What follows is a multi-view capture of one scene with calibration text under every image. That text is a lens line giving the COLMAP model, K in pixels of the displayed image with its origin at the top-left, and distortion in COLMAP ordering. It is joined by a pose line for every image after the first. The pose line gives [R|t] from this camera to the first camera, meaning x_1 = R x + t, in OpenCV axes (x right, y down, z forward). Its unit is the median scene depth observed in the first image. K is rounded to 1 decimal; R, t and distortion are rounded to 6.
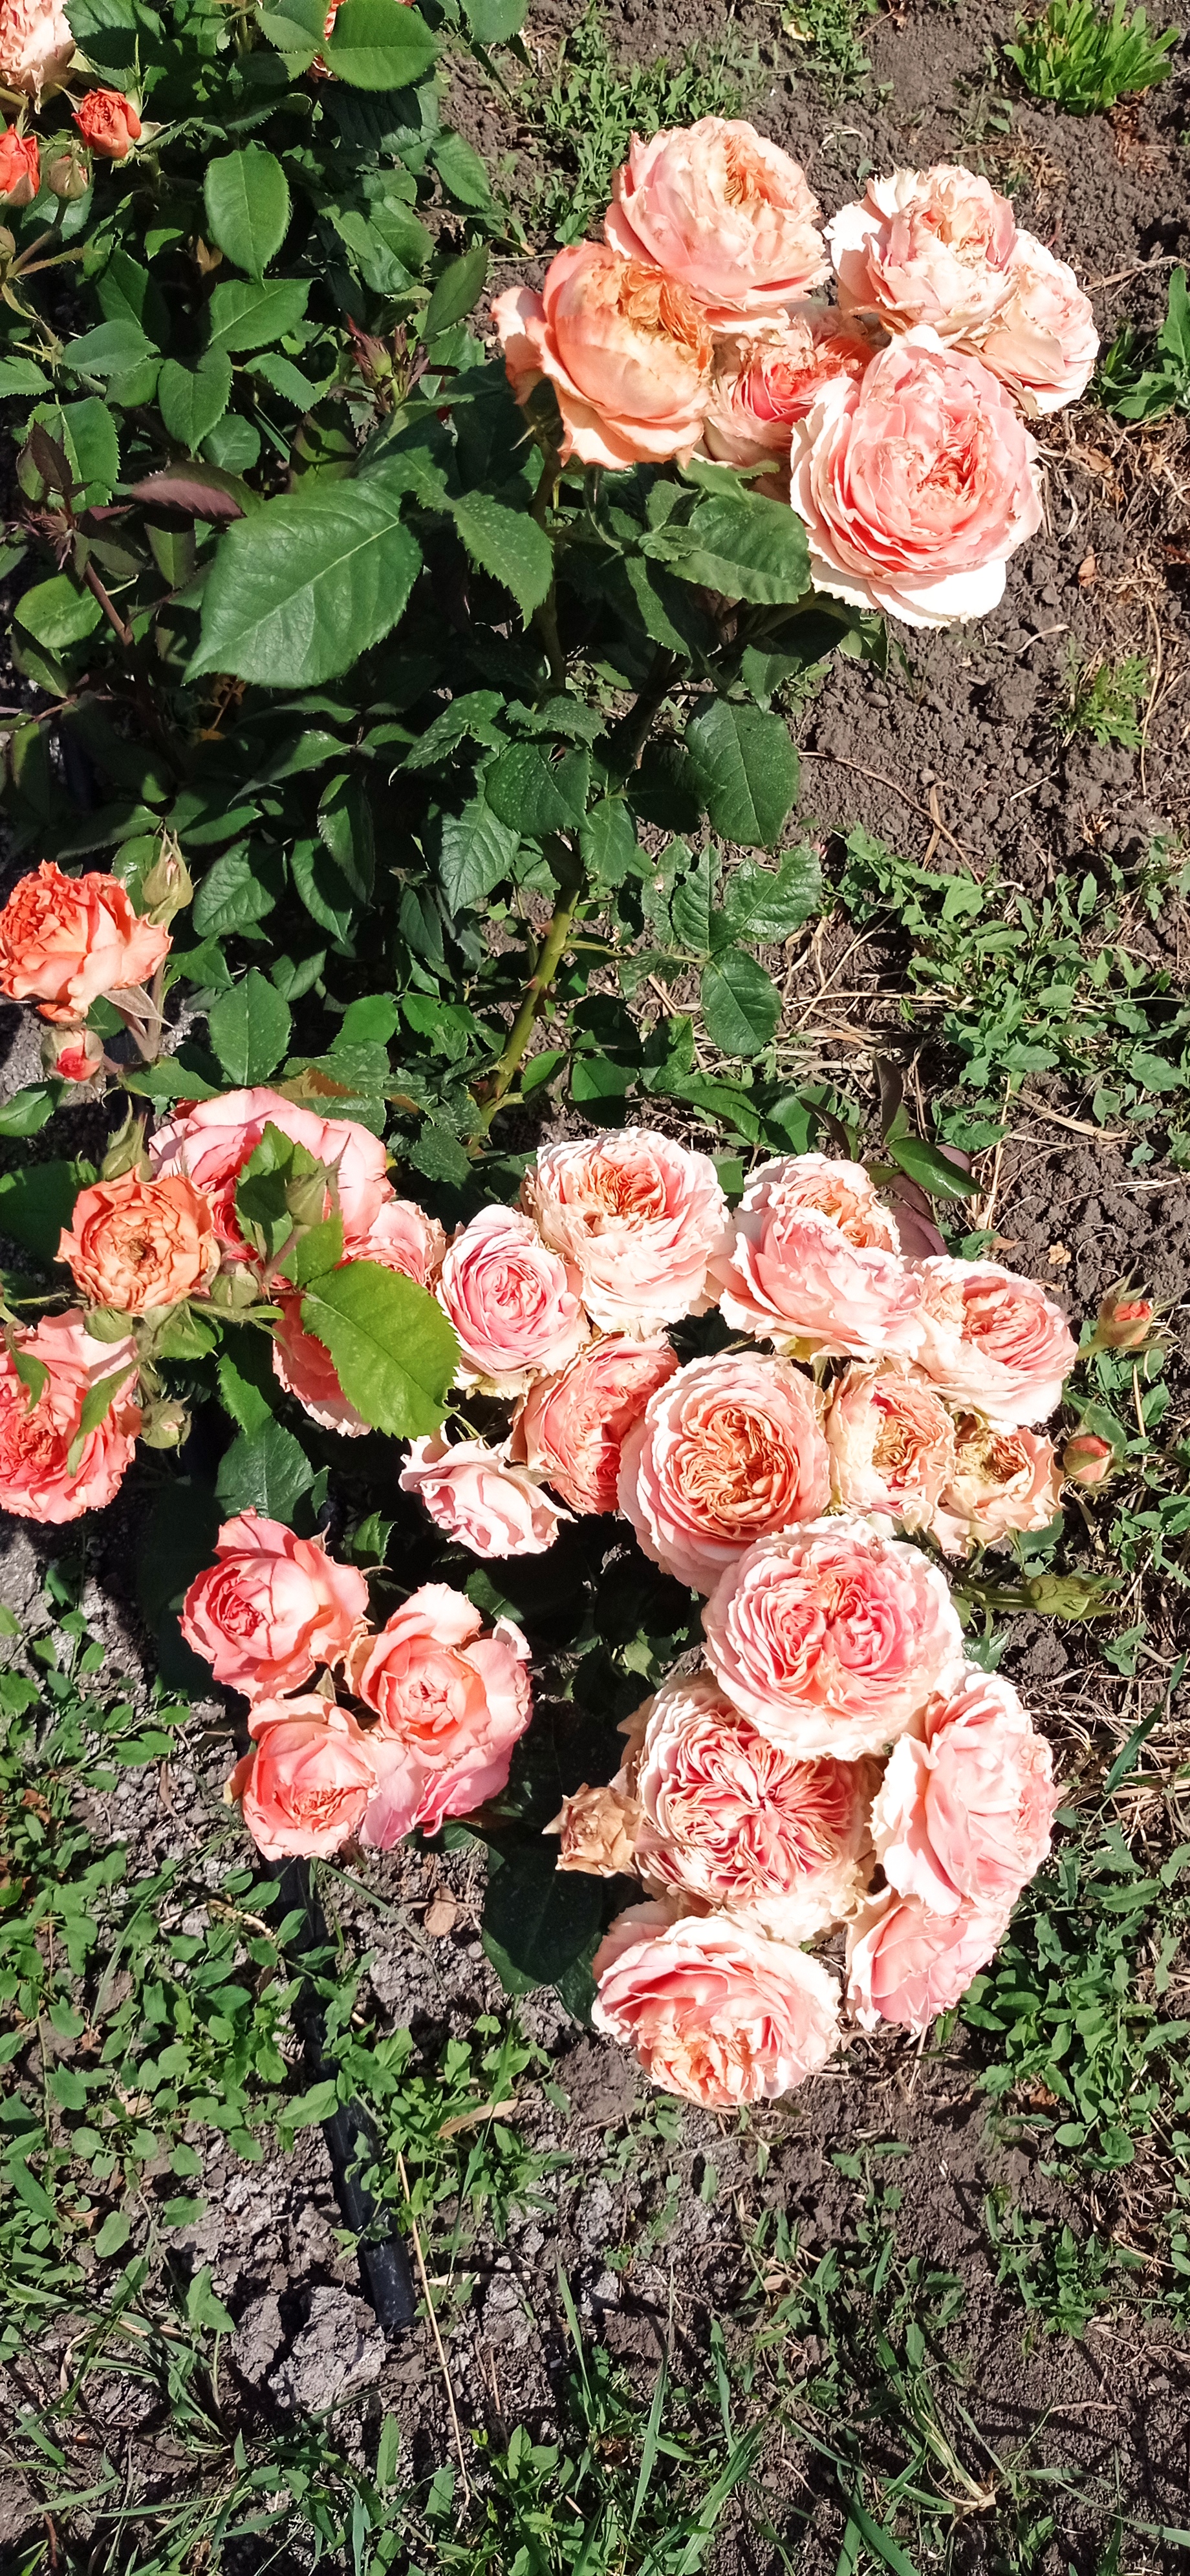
lens RADIAL K [[1888.3, 0, 595.0], [0, 1888.3, 1288.0], [0, 0, 1]] dist [0.123551, -0.001070]
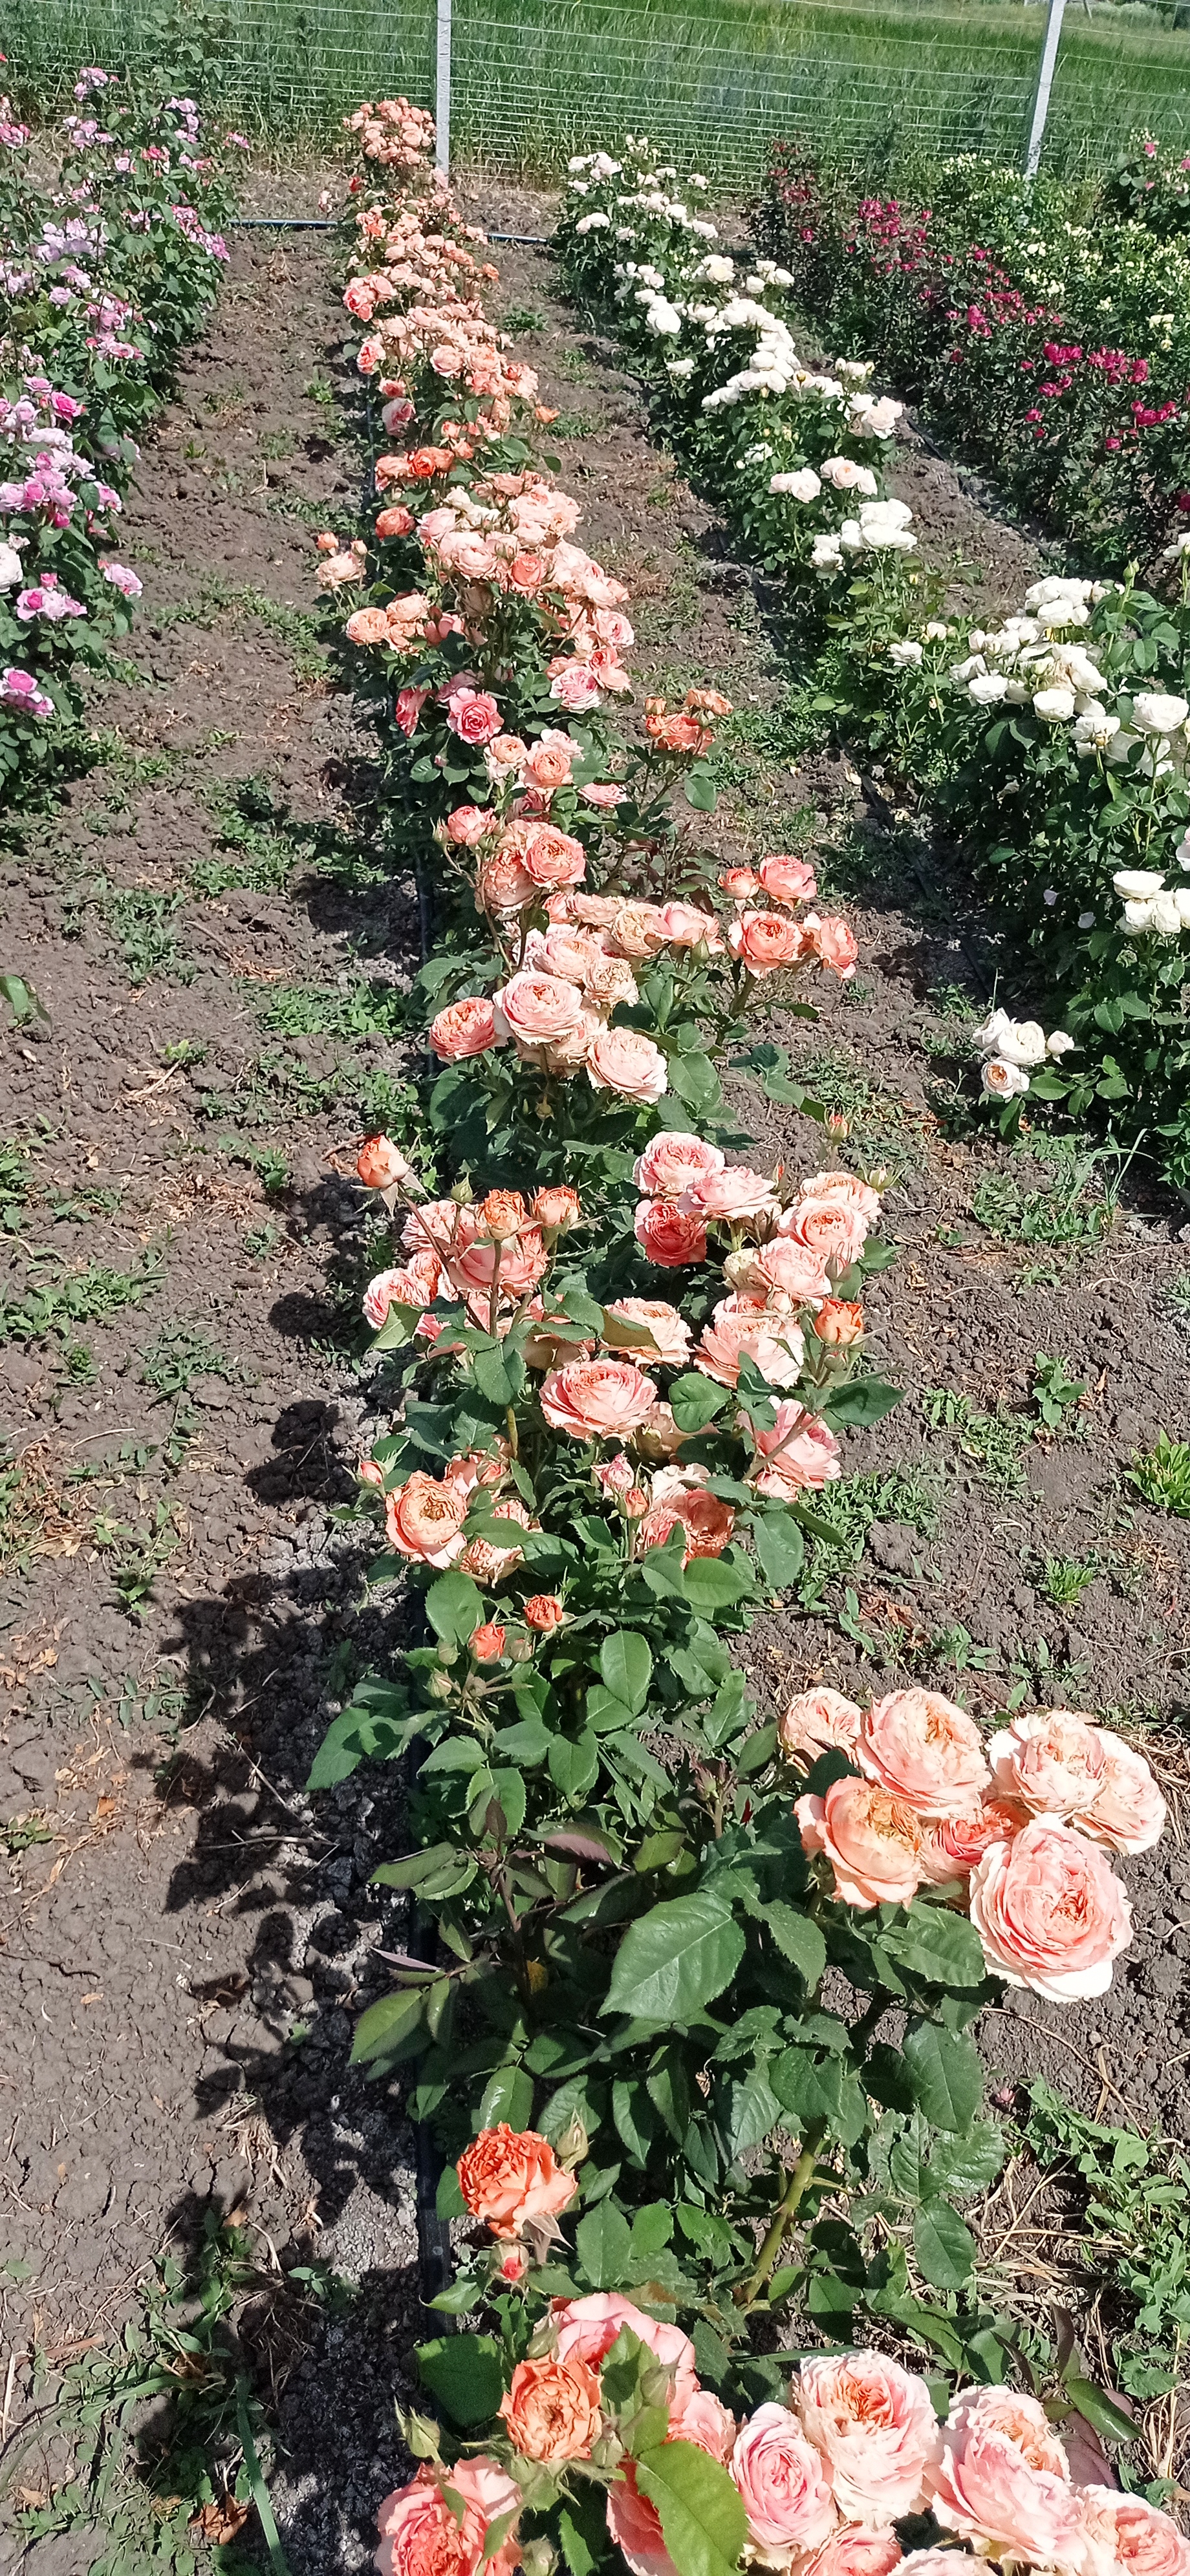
lens RADIAL K [[1822.9, 0, 576.7], [0, 1822.9, 1291.2], [0, 0, 1]] dist [0.011896, 0.000221]
pose [[0.991019, 0.032132, -0.129802, -0.030029], [-0.099050, 0.828517, -0.551134, 0.024098], [0.089834, 0.559041, 0.824259, -0.404675]]
